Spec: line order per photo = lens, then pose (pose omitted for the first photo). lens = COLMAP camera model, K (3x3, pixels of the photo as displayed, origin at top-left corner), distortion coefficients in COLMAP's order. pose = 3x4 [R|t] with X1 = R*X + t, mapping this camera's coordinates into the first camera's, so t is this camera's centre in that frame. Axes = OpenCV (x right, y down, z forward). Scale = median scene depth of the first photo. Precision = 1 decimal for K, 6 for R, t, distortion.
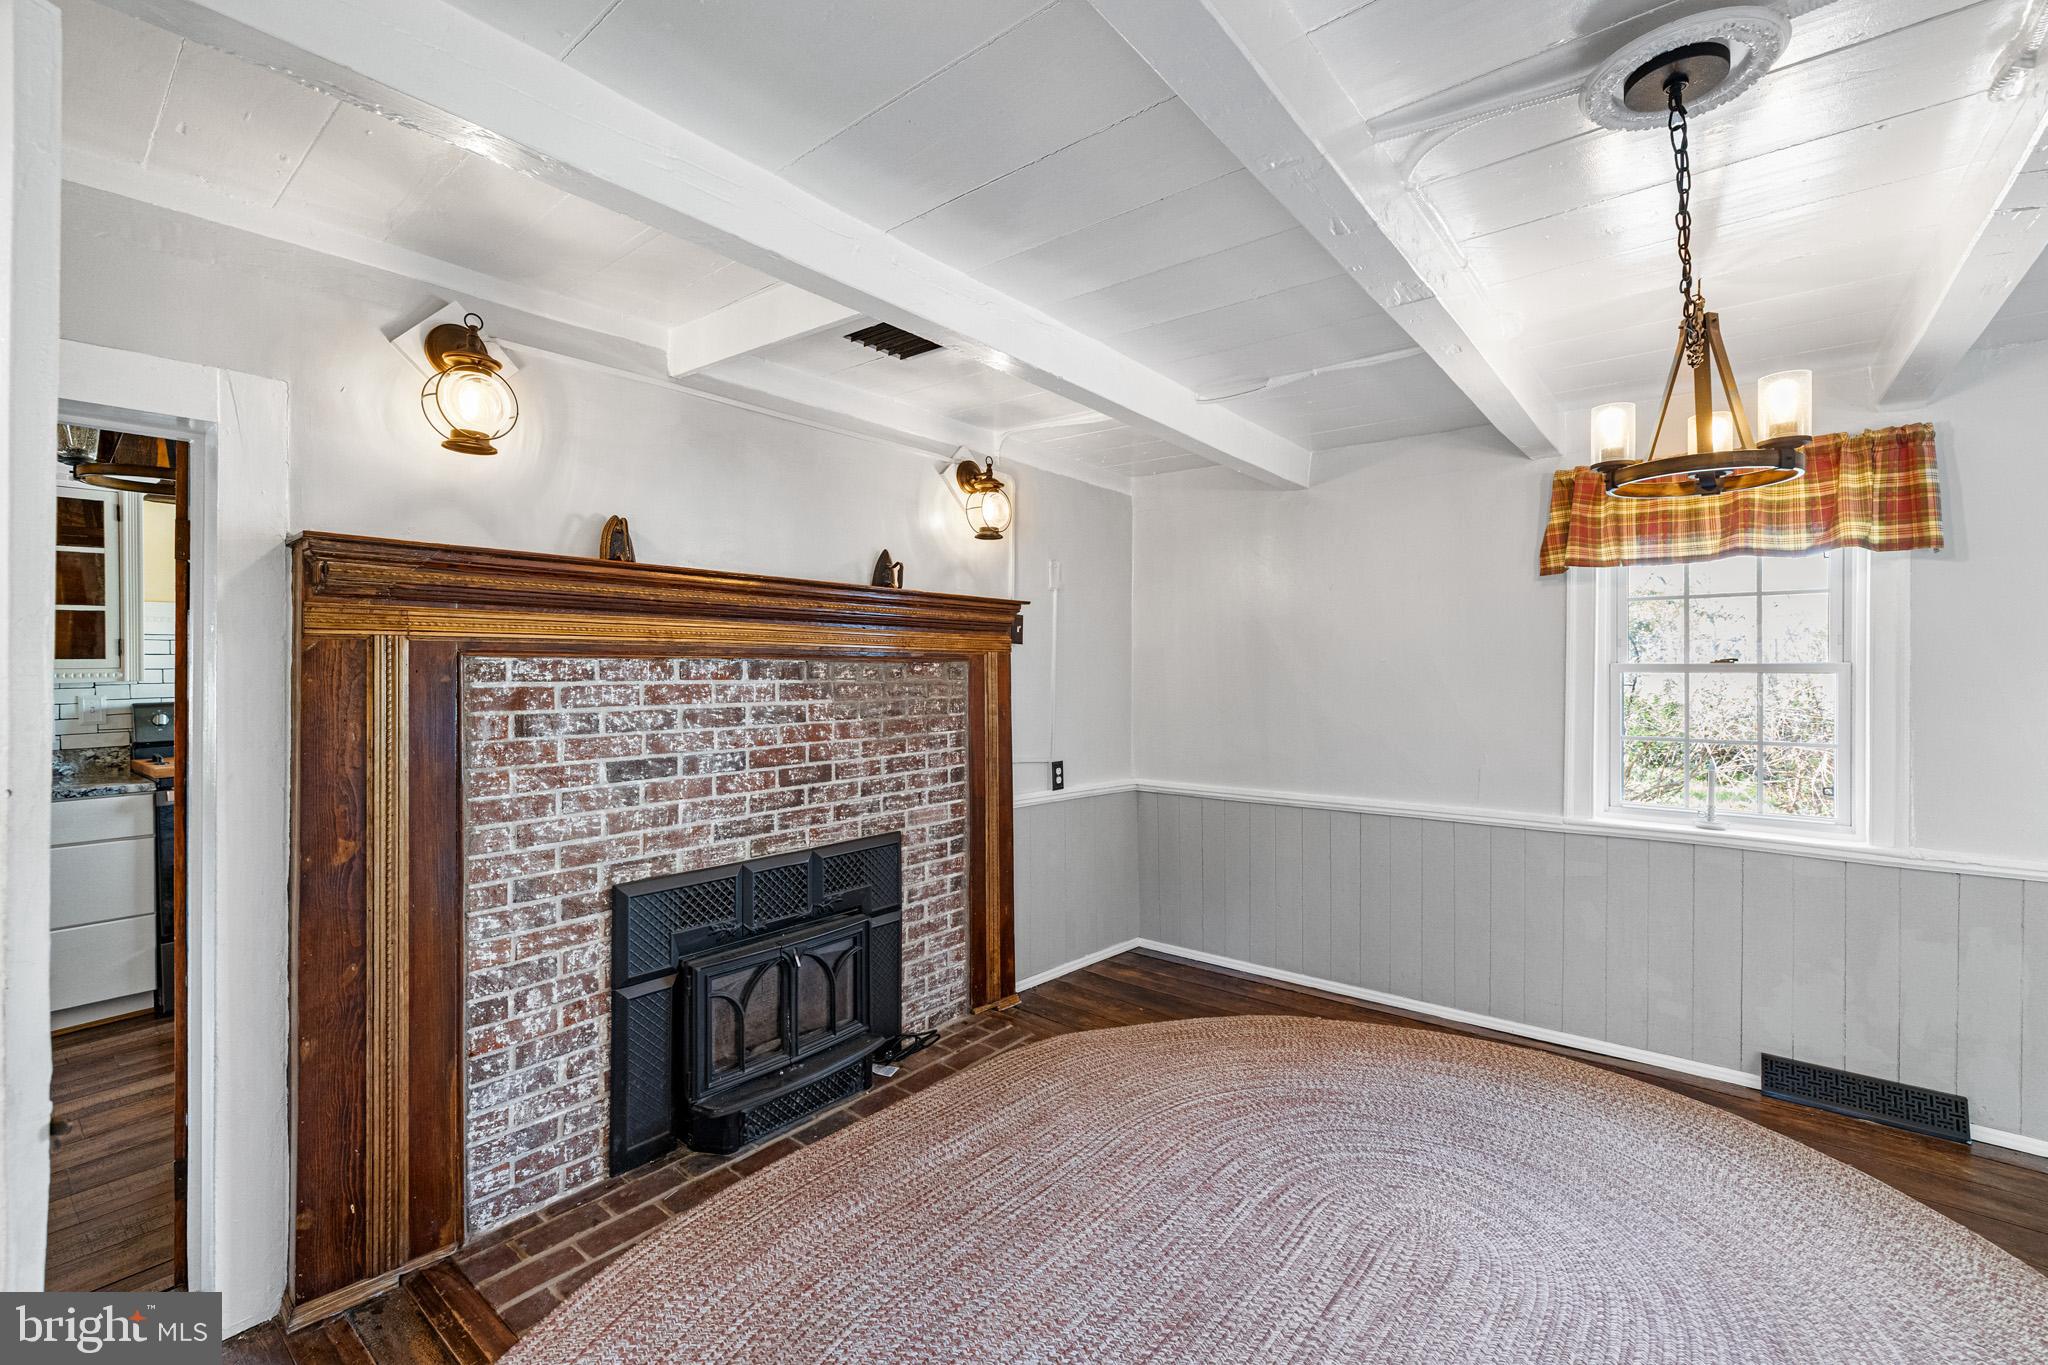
lens RADIAL K [[870.6, 0, 1013.8], [0, 870.6, 666.0], [0, 0, 1]] dist [-0.001343, 0.001547]
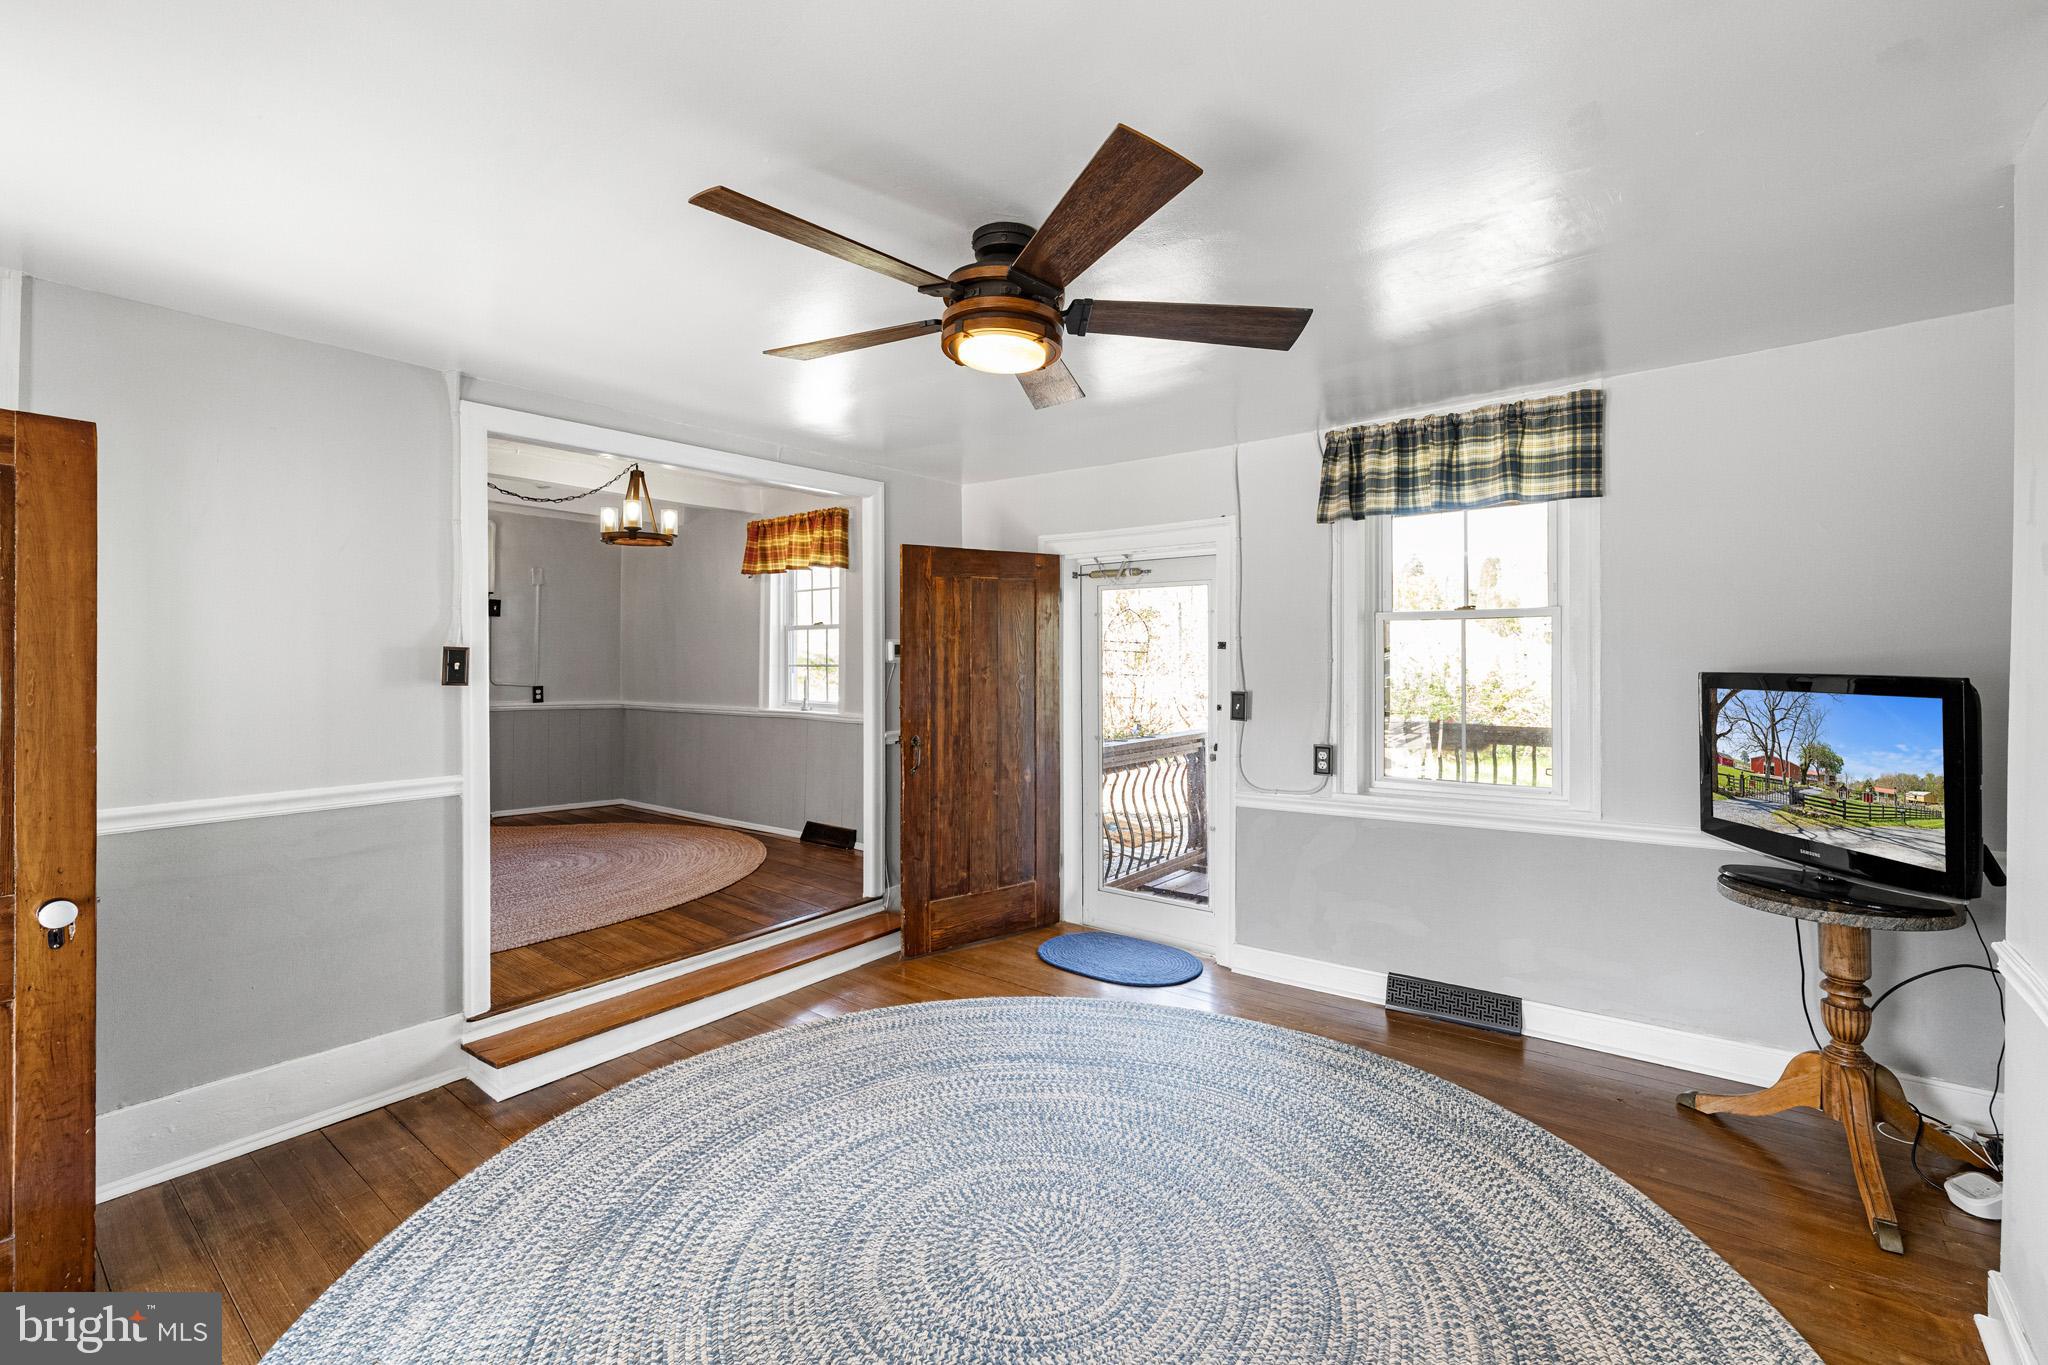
lens RADIAL K [[870.6, 0, 1022.3], [0, 870.6, 653.2], [0, 0, 1]] dist [-0.001343, 0.001547]
pose [[0.999719, -0.003310, 0.023472, 1.431149], [0.003337, 0.999994, -0.001114, 0.075477], [-0.023468, 0.001192, 0.999724, -1.080939]]
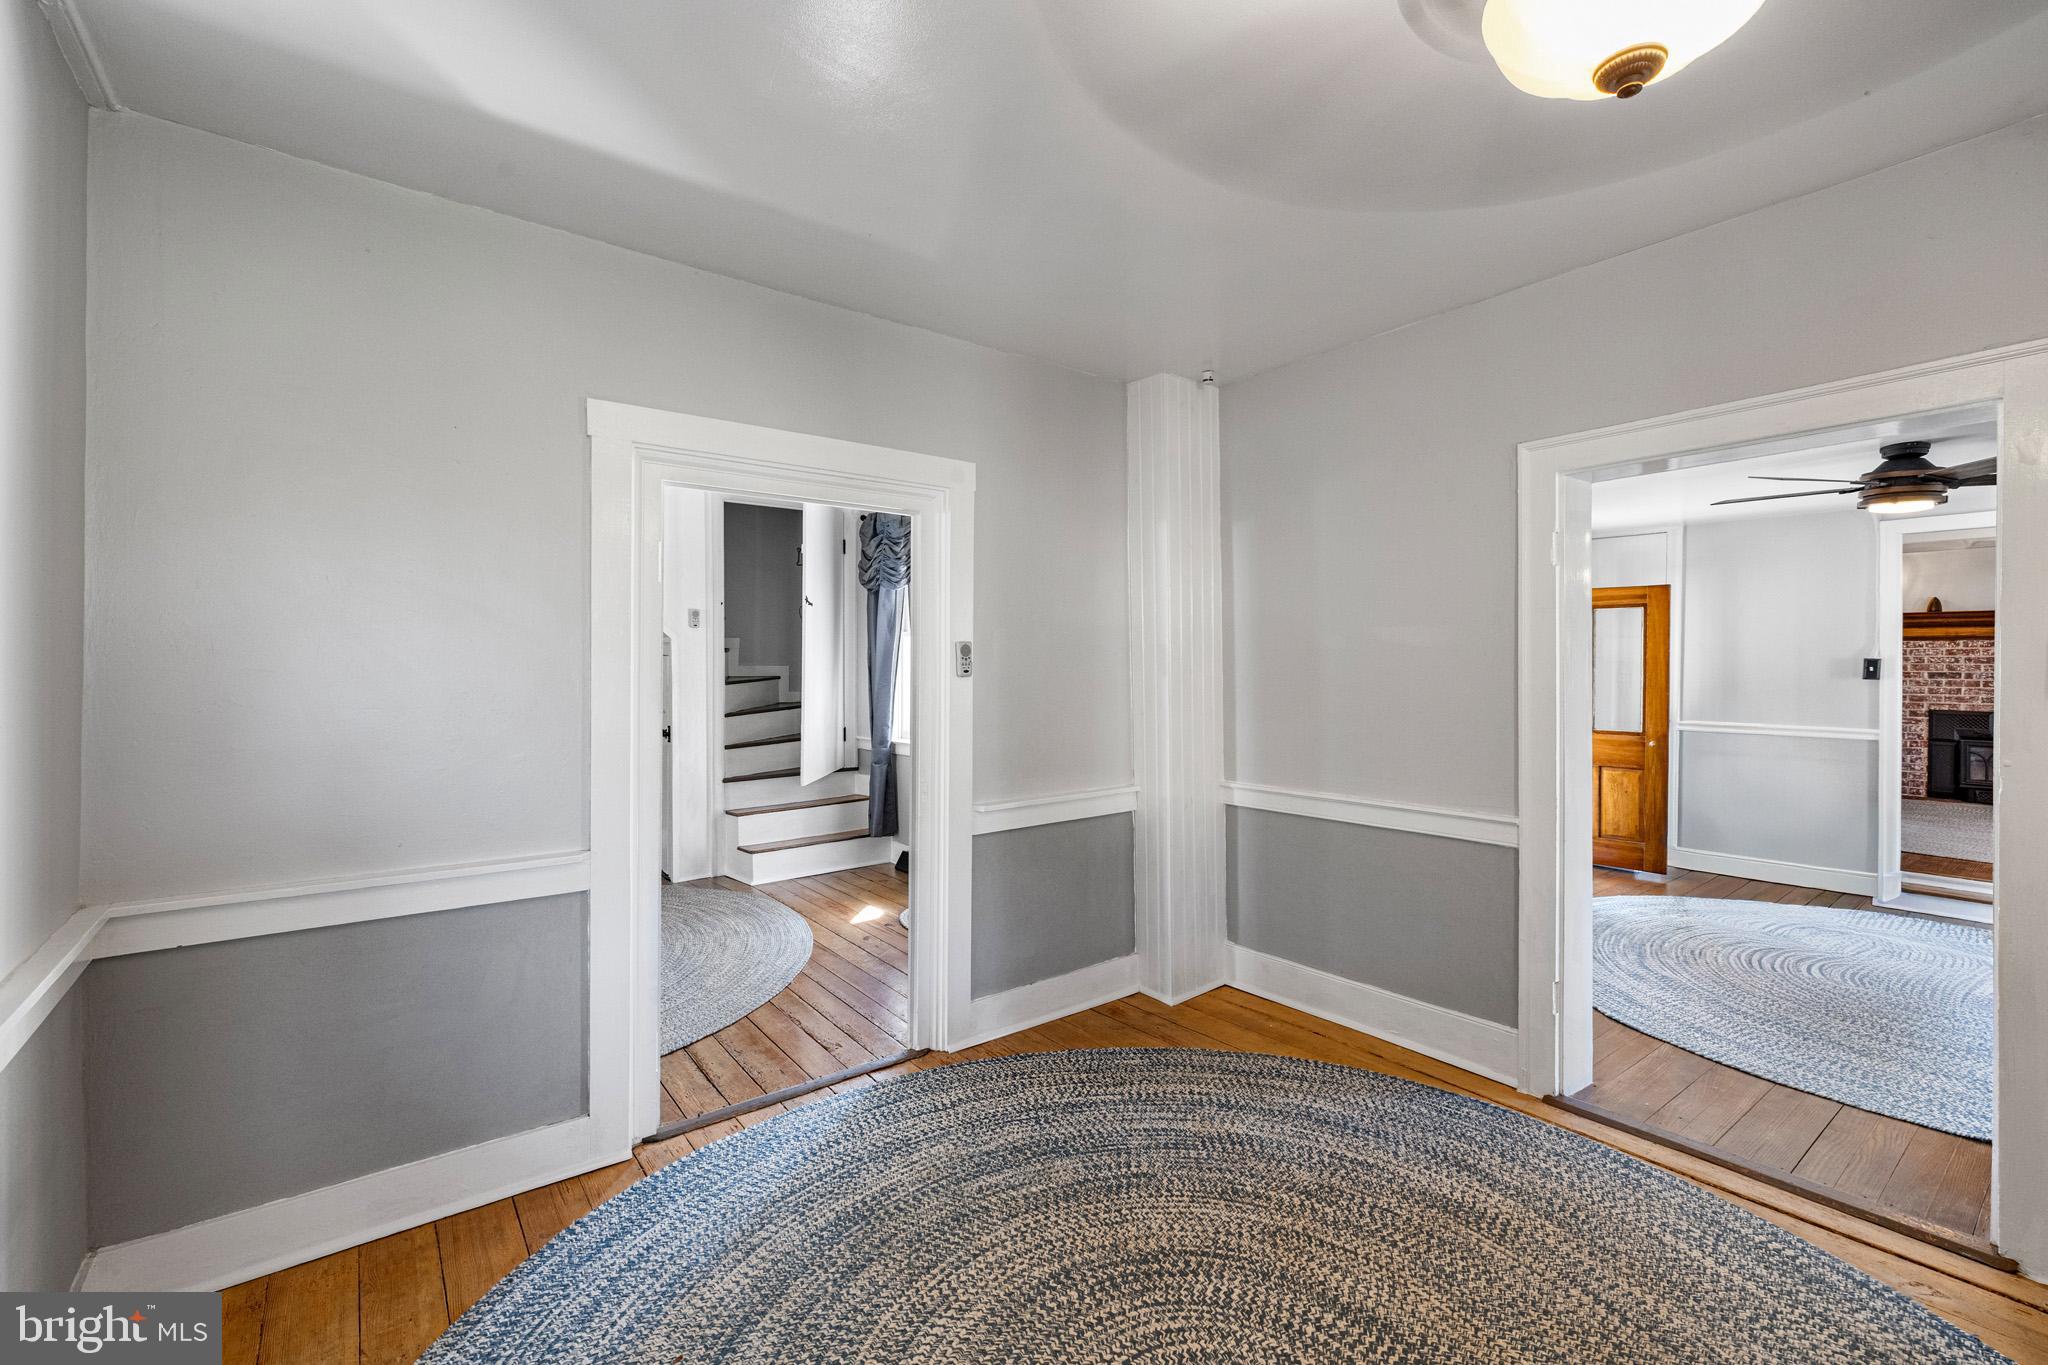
lens RADIAL K [[870.6, 0, 1033.9], [0, 870.6, 670.4], [0, 0, 1]] dist [-0.001343, 0.001547]
pose [[-0.206664, 0.006010, -0.978394, 3.084749], [-0.005861, 0.999956, 0.007380, 0.087747], [0.978394, 0.007260, -0.206619, -1.460891]]
